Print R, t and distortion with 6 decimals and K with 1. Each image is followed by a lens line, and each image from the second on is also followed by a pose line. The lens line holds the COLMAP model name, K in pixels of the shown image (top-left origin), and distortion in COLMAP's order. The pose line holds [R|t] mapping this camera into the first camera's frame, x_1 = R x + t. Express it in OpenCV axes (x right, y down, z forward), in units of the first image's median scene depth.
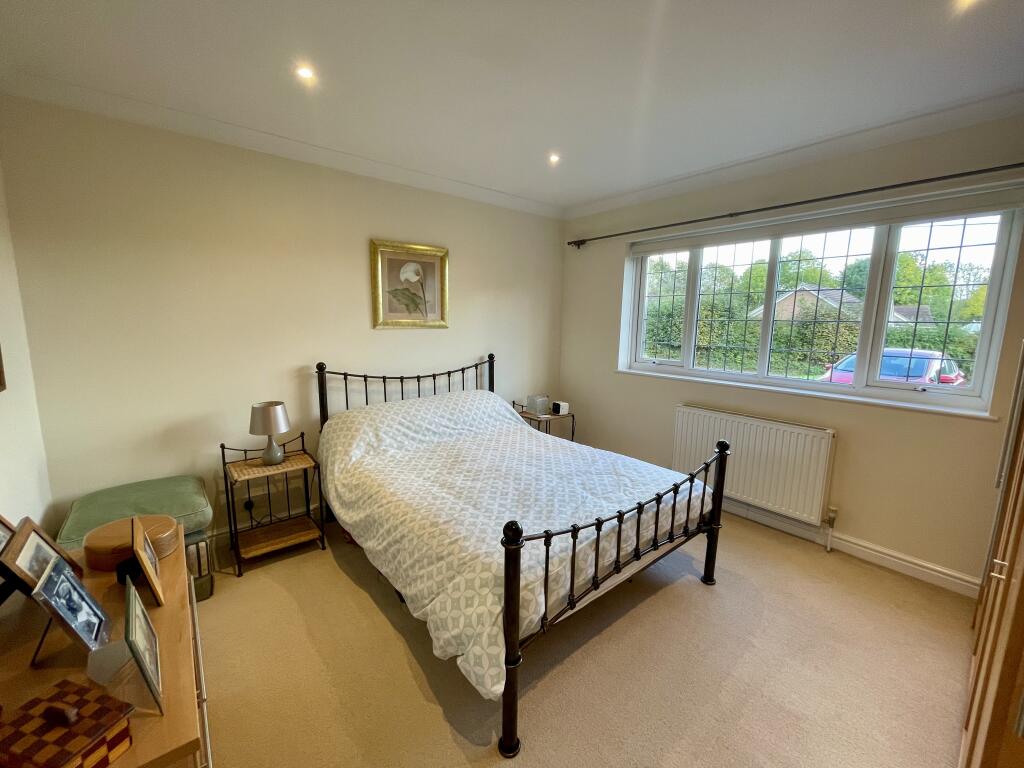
lens RADIAL K [[413.5, 0, 511.0], [0, 413.5, 383.6], [0, 0, 1]] dist [0.001358, 0.000494]
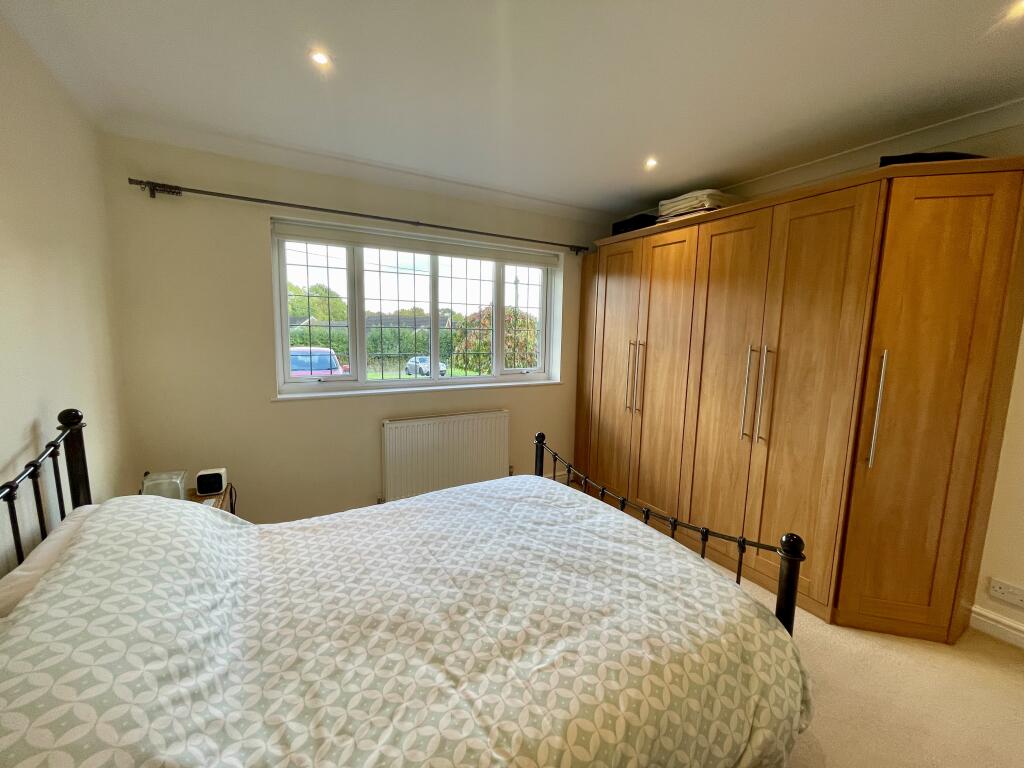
lens RADIAL K [[413.5, 0, 511.0], [0, 413.5, 383.6], [0, 0, 1]] dist [0.001358, 0.000494]
pose [[0.166312, -0.137930, 0.976379, -0.544421], [0.136851, 0.983815, 0.115670, -0.128447], [-0.976531, 0.114382, 0.182496, 0.746135]]
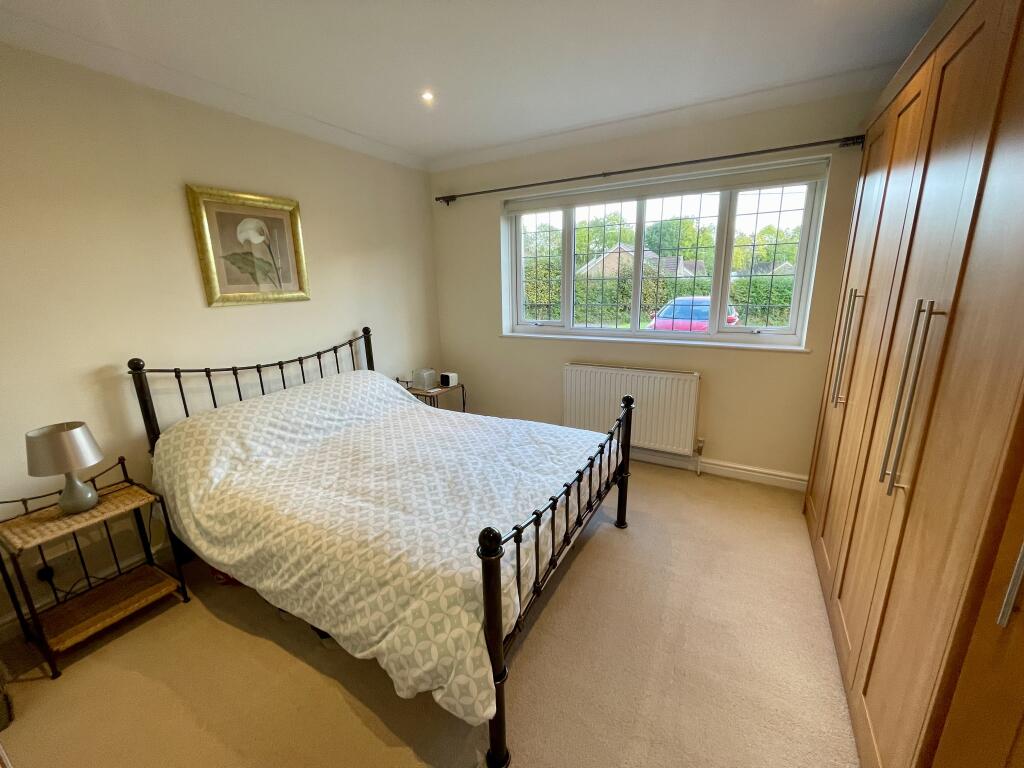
lens RADIAL K [[413.5, 0, 511.0], [0, 413.5, 383.6], [0, 0, 1]] dist [0.001358, 0.000494]
pose [[0.933306, -0.120846, 0.338137, -0.106533], [0.090757, 0.990482, 0.103482, -0.025775], [-0.347424, -0.065892, 0.935390, 0.102049]]
